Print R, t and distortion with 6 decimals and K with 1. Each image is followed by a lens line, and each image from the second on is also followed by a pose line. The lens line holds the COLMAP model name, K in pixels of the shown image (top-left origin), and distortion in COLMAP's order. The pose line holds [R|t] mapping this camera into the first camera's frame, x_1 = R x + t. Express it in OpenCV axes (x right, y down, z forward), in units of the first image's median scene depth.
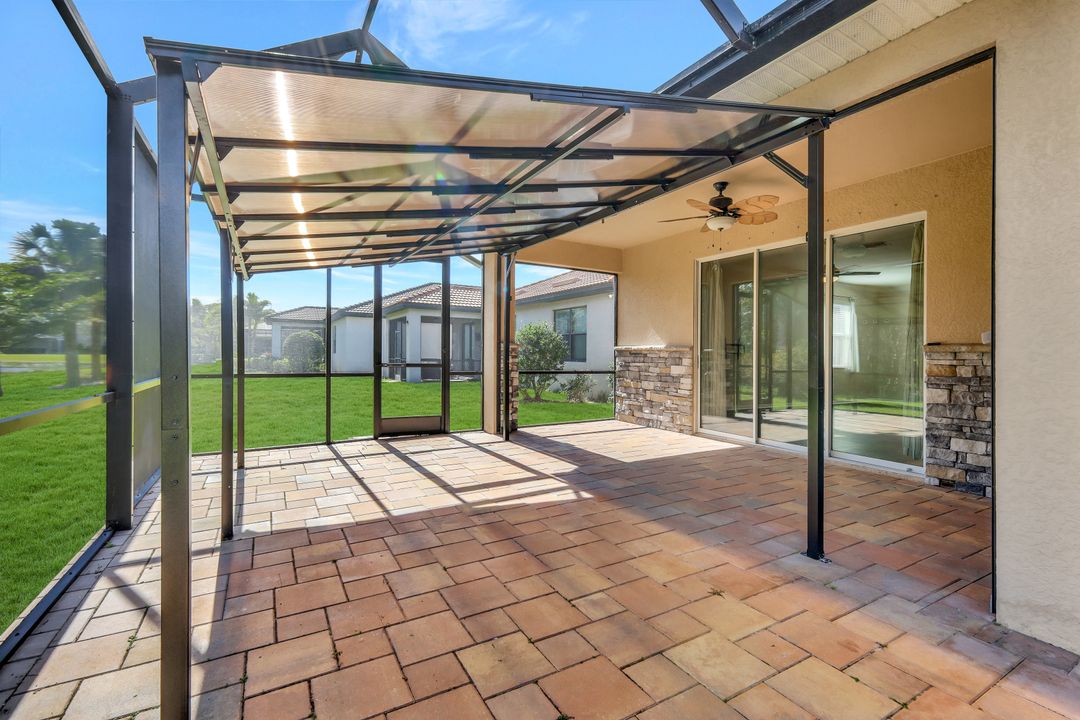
lens RADIAL K [[472.6, 0, 540.6], [0, 472.6, 354.5], [0, 0, 1]] dist [-0.003370, -0.000234]
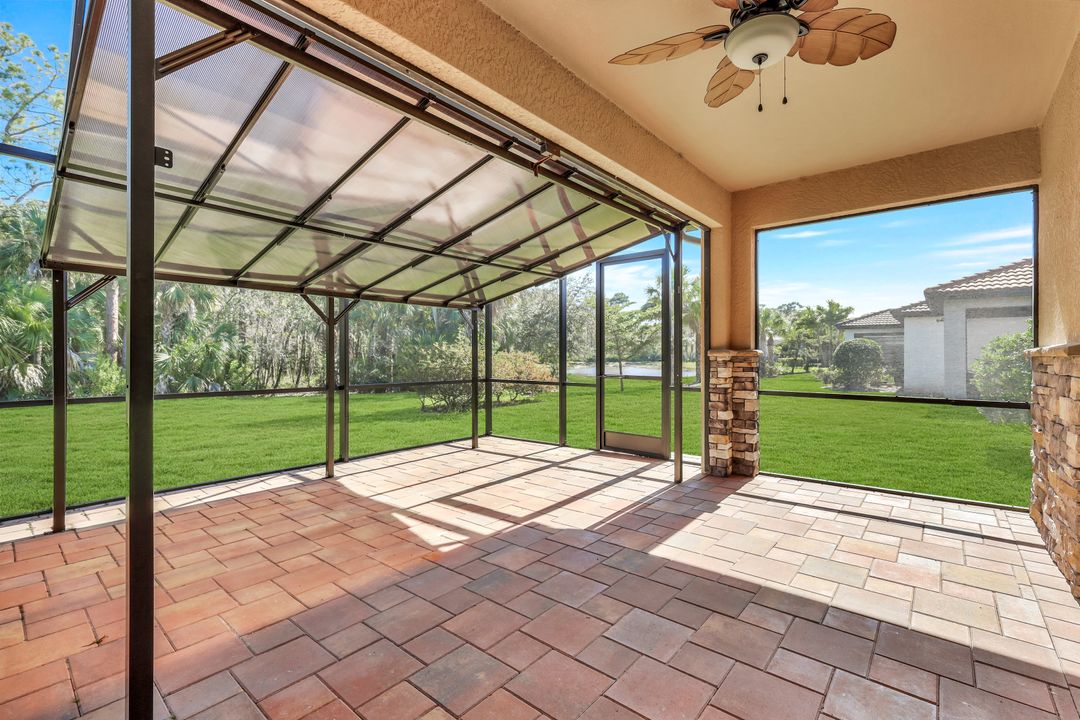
lens RADIAL K [[472.6, 0, 544.2], [0, 472.6, 354.7], [0, 0, 1]] dist [-0.003370, -0.000234]
pose [[0.381512, -0.007235, -0.924336, 0.899158], [-0.008905, 0.999894, -0.011502, -0.018643], [0.924321, 0.012620, 0.381407, 0.850066]]
